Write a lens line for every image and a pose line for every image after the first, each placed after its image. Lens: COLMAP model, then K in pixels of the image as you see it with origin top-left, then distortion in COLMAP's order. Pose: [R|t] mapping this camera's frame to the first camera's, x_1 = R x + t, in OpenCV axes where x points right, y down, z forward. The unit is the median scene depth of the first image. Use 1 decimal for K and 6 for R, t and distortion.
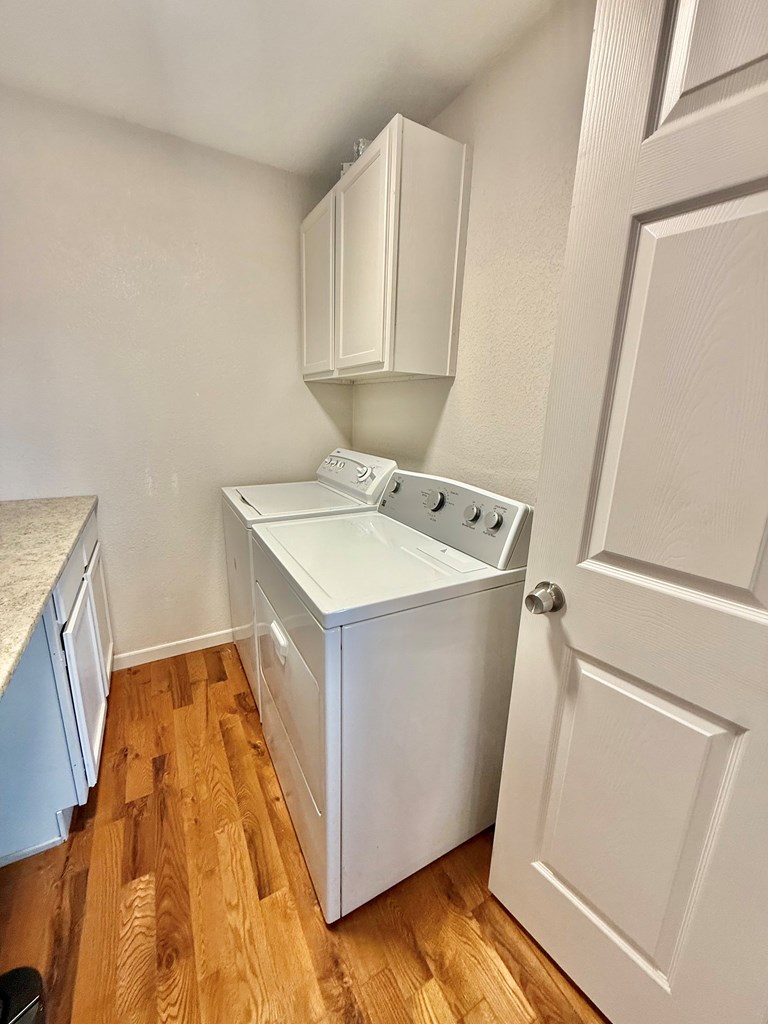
lens RADIAL K [[407.5, 0, 384.0], [0, 407.5, 512.0], [0, 0, 1]] dist [-0.000312, -0.000051]
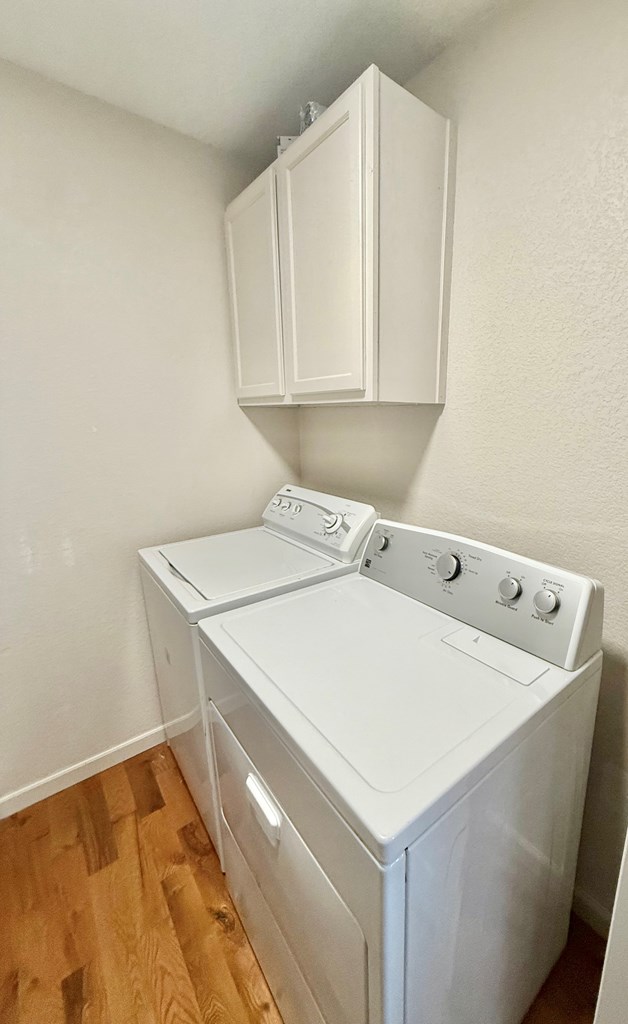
lens RADIAL K [[406.4, 0, 382.9], [0, 406.4, 511.0], [0, 0, 1]] dist [-0.000239, -0.000208]
pose [[0.978727, -0.072159, 0.192058, -0.114385], [0.074897, 0.997167, -0.007024, -0.113796], [-0.191007, 0.021259, 0.981359, 0.210778]]
